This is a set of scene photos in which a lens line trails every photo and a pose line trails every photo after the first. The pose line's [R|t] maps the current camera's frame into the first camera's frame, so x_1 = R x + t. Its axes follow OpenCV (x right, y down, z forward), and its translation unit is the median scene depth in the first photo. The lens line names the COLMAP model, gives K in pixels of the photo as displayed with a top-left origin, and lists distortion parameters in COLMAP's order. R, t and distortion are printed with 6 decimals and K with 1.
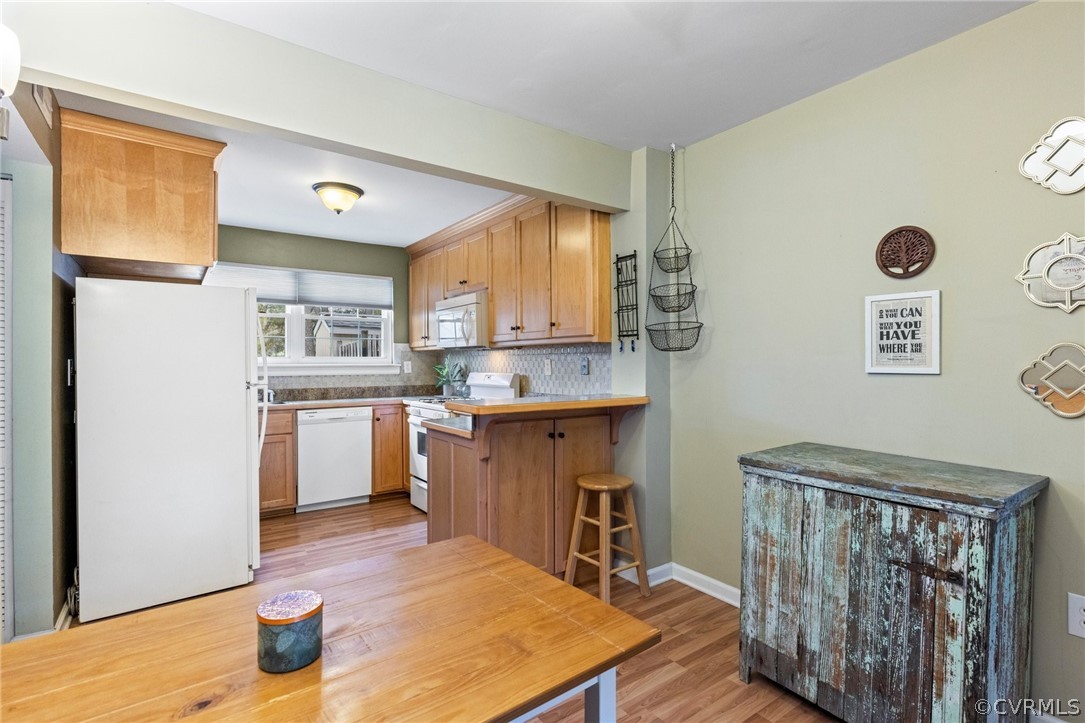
lens RADIAL K [[518.7, 0, 542.5], [0, 518.7, 361.5], [0, 0, 1]] dist [-0.000016, 0.000040]
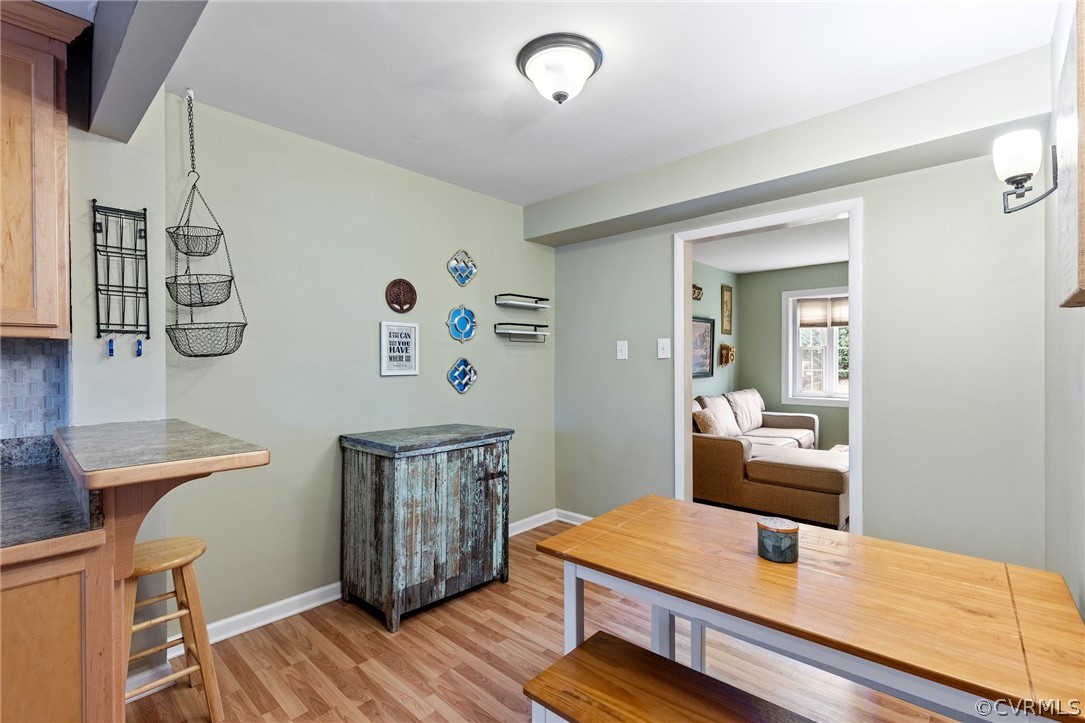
lens RADIAL K [[491.6, 0, 535.8], [0, 491.6, 363.9], [0, 0, 1]] dist [0.012435, -0.000015]
pose [[-0.188109, -0.002916, 0.982144, -0.546911], [0.005228, 0.999978, 0.003971, -0.009125], [-0.982134, 0.005882, -0.188089, 0.601885]]
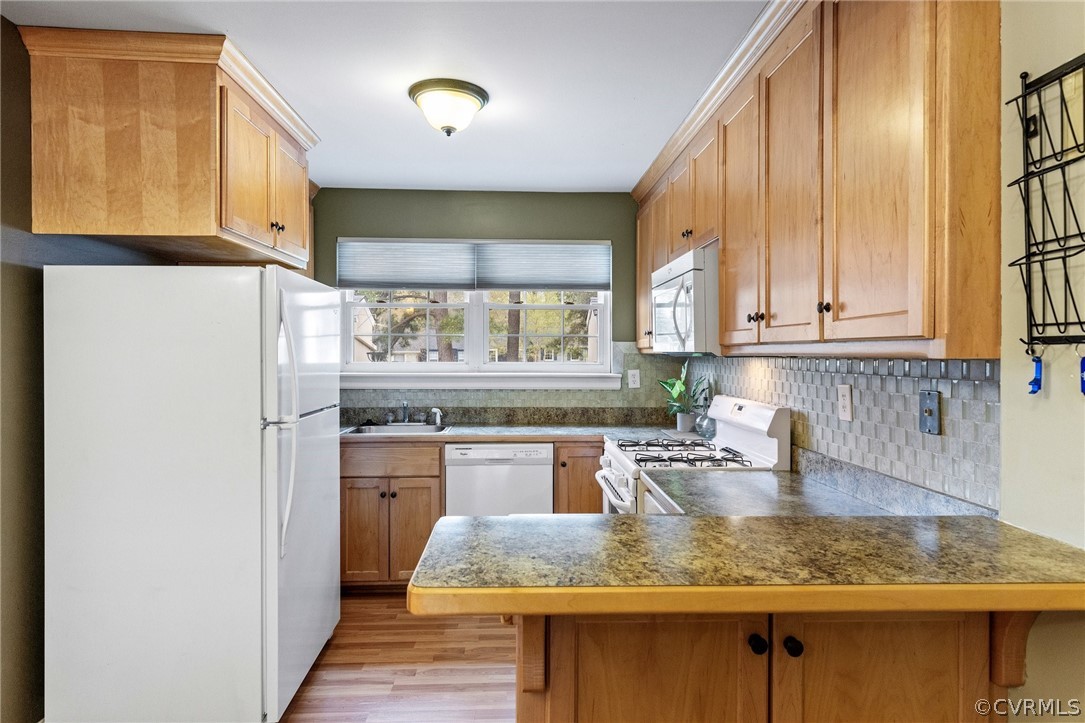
lens RADIAL K [[613.7, 0, 543.4], [0, 613.7, 354.2], [0, 0, 1]] dist [0.007042, 0.001508]
pose [[0.838098, 0.008629, -0.545451, 0.107754], [-0.006369, 0.999962, 0.006034, -0.041954], [0.545482, -0.001584, 0.838121, 0.548495]]
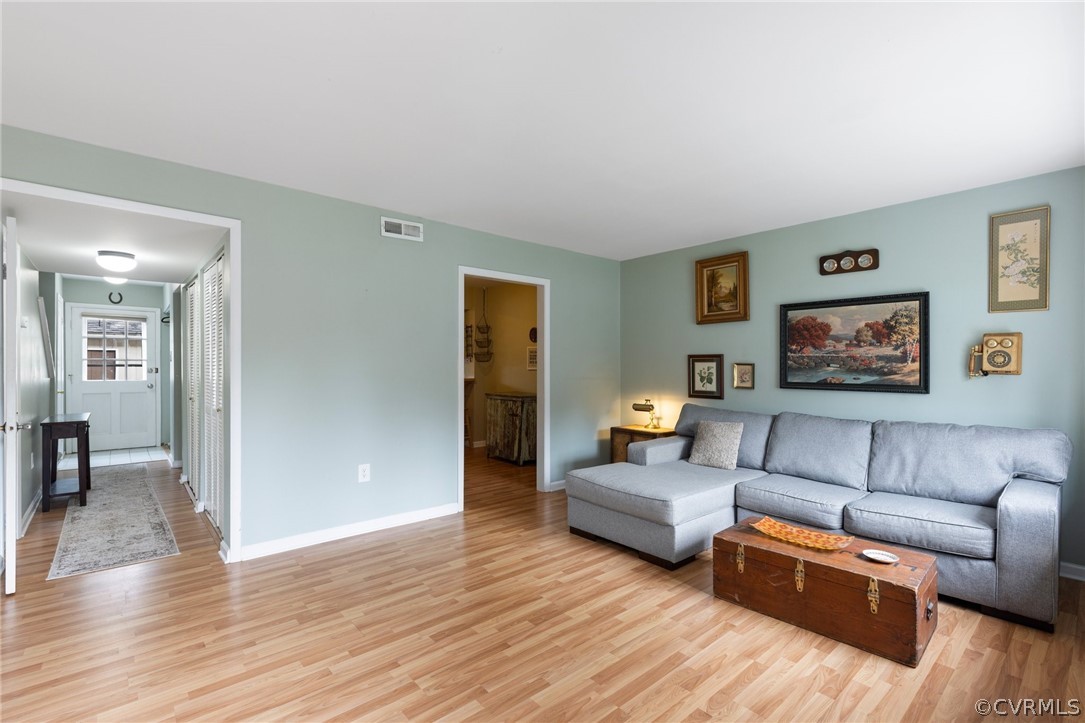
lens RADIAL K [[491.6, 0, 535.8], [0, 491.6, 363.9], [0, 0, 1]] dist [0.012435, -0.000015]
pose [[0.996831, 0.007502, 0.079193, 0.305475], [-0.007359, 0.999971, -0.002088, -0.005165], [-0.079206, 0.001499, 0.996857, -1.556260]]
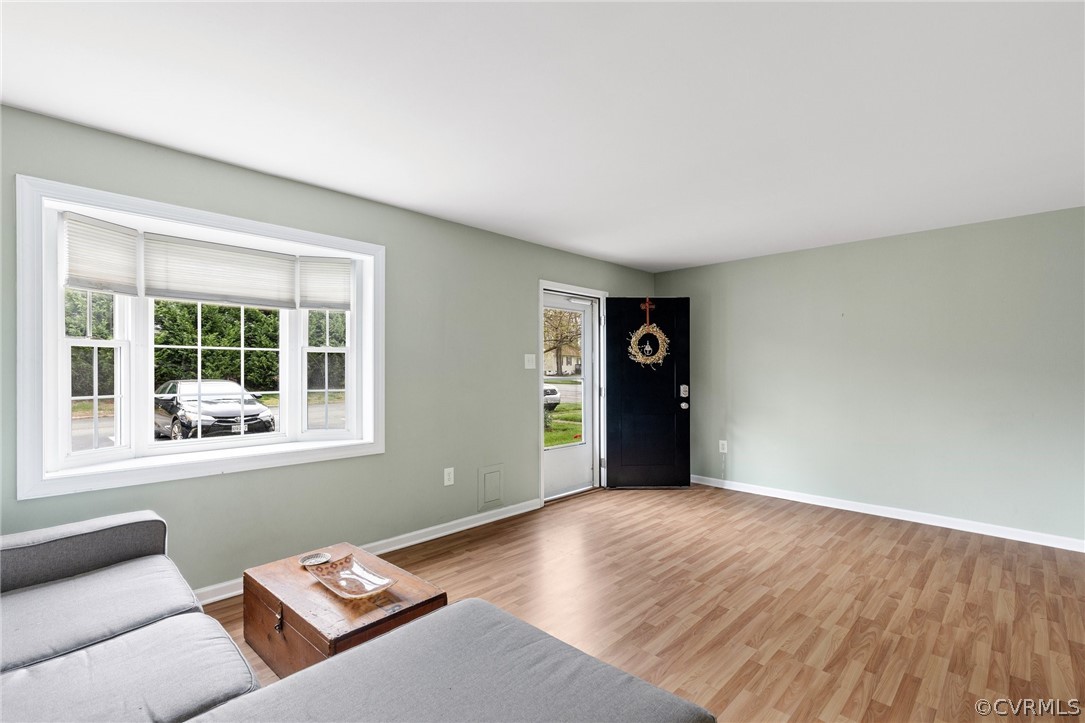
lens RADIAL K [[496.0, 0, 543.2], [0, 496.0, 366.4], [0, 0, 1]] dist [0.009568, -0.000059]
pose [[-0.984535, 0.000613, -0.175188, 0.689076], [0.001100, 0.999996, -0.002684, -0.017778], [0.175186, -0.002835, -0.984531, 0.038294]]
